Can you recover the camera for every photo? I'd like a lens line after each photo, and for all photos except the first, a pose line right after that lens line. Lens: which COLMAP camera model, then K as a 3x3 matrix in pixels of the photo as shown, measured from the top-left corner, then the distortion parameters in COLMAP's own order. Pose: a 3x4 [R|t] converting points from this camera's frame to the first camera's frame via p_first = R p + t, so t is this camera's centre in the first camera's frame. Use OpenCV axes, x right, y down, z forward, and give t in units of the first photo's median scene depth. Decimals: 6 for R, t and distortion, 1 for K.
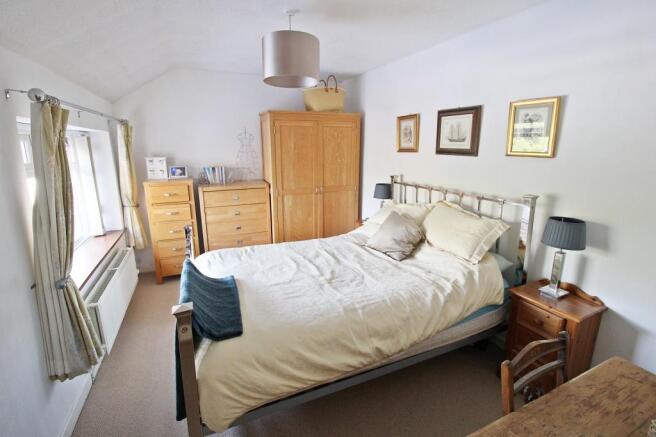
lens RADIAL K [[307.7, 0, 333.2], [0, 307.7, 208.0], [0, 0, 1]] dist [0.000786, 0.000034]
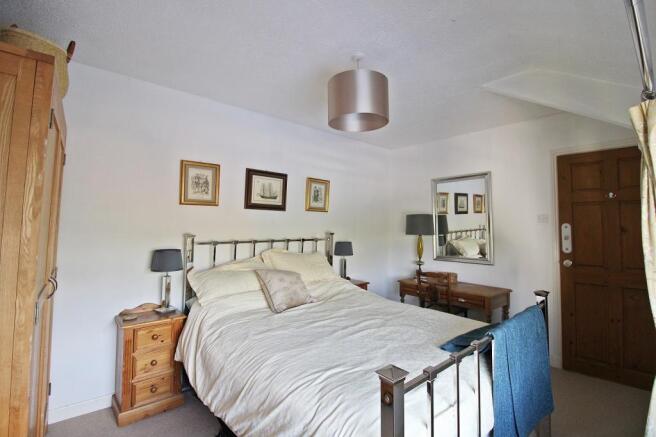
lens RADIAL K [[307.7, 0, 333.2], [0, 307.7, 208.0], [0, 0, 1]] dist [0.000786, 0.000034]
pose [[-0.292704, 0.059776, 0.954333, -0.789379], [0.190155, 0.981749, -0.003171, -0.129448], [-0.937105, 0.180543, -0.298728, 1.125445]]
